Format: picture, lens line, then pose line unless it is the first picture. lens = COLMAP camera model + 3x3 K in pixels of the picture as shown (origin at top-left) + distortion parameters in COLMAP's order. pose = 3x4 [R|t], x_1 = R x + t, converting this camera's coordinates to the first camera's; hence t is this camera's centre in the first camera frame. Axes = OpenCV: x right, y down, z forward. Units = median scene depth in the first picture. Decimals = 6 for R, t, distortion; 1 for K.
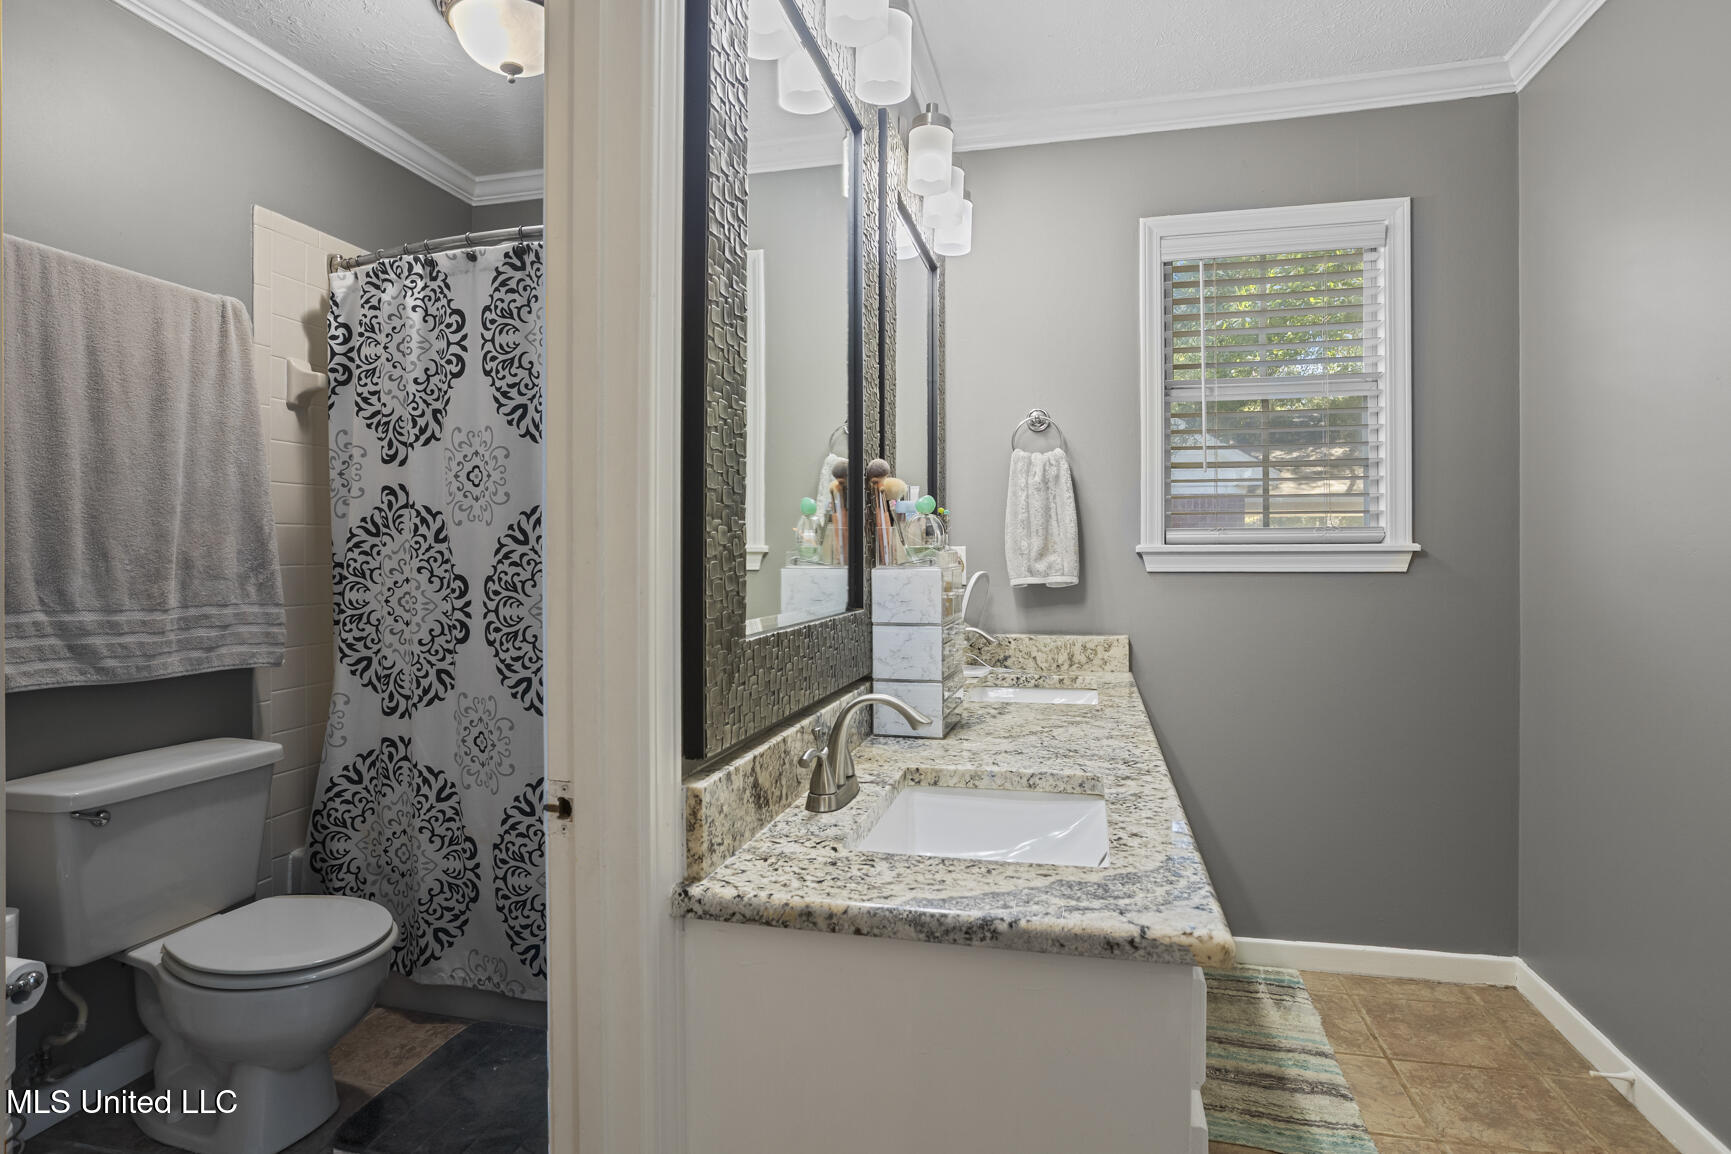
lens RADIAL K [[989.8, 0, 865.5], [0, 989.8, 577.0], [0, 0, 1]] dist [-0.049769, 0.045762]
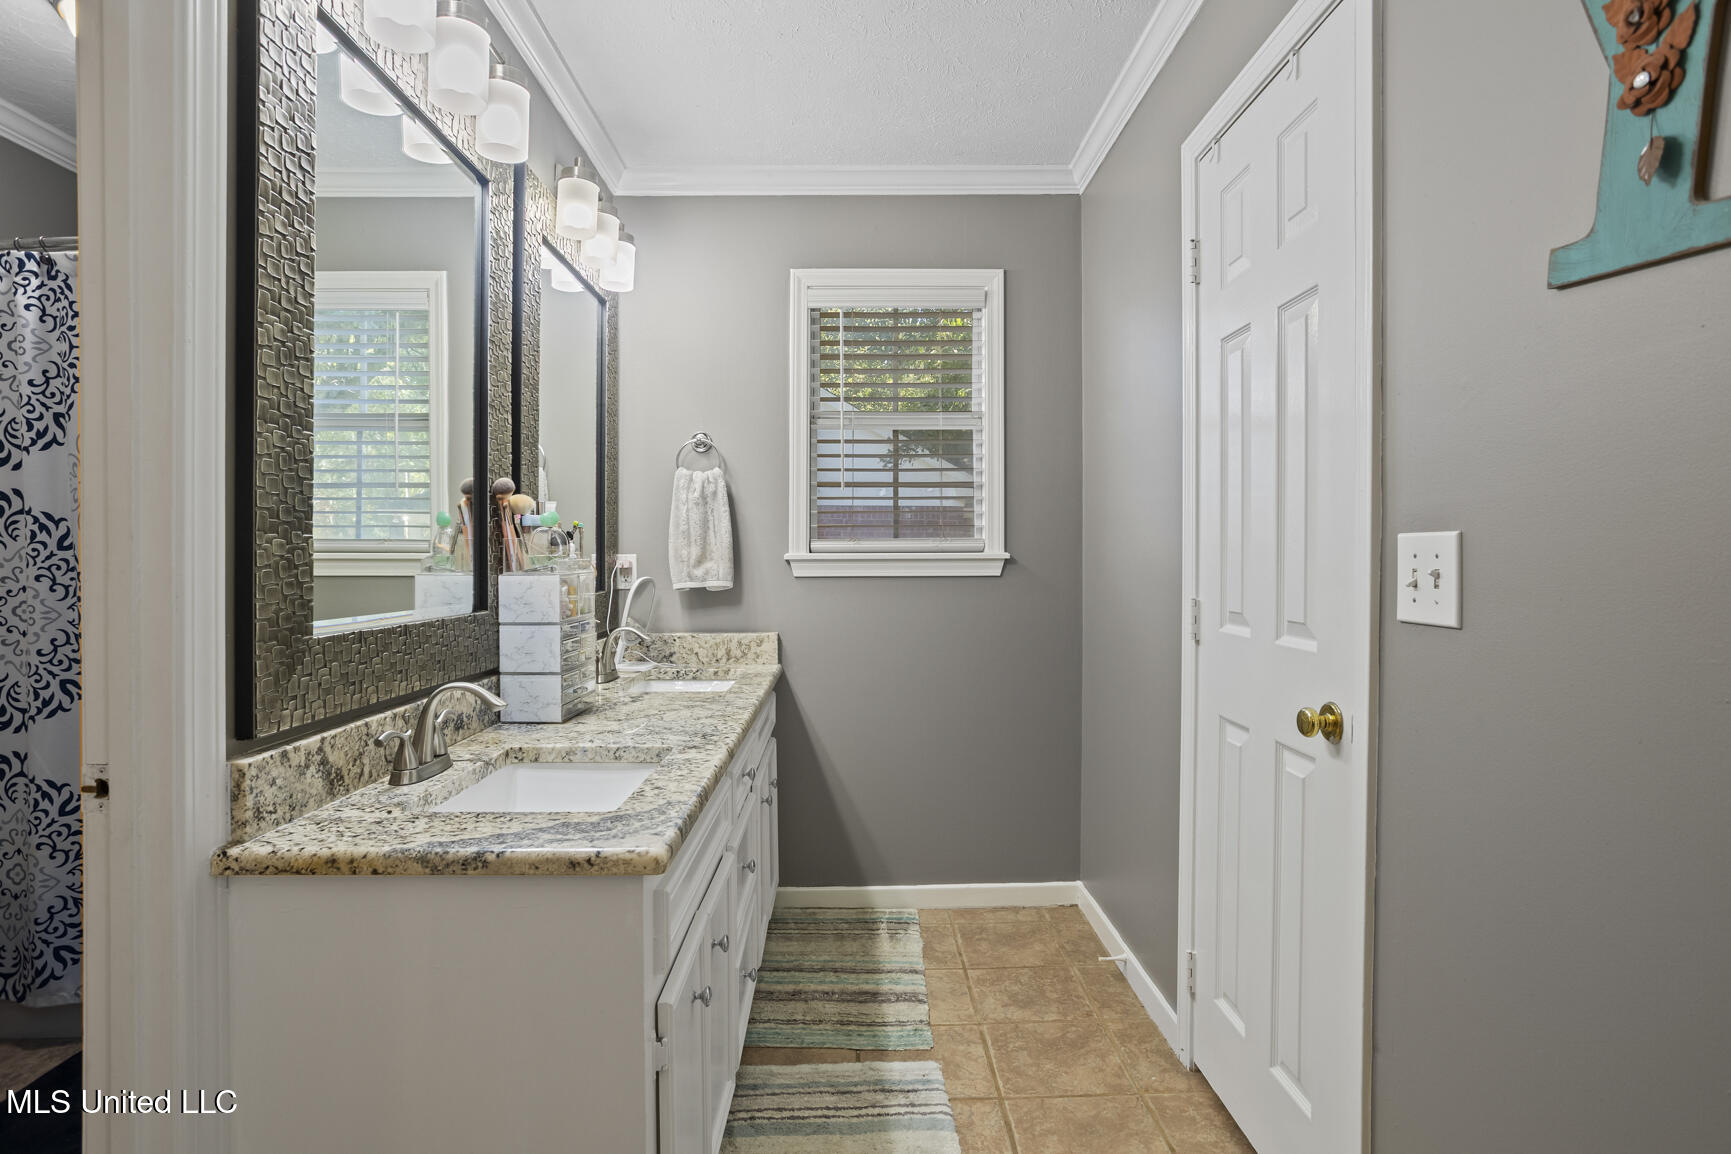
lens RADIAL K [[951.9, 0, 897.3], [0, 951.9, 581.2], [0, 0, 1]] dist [-0.049891, 0.037801]
pose [[0.965370, -0.005832, 0.260818, 0.124974], [0.006002, 0.999982, 0.000141, 0.000870], [-0.260814, 0.001429, 0.965388, -0.117453]]
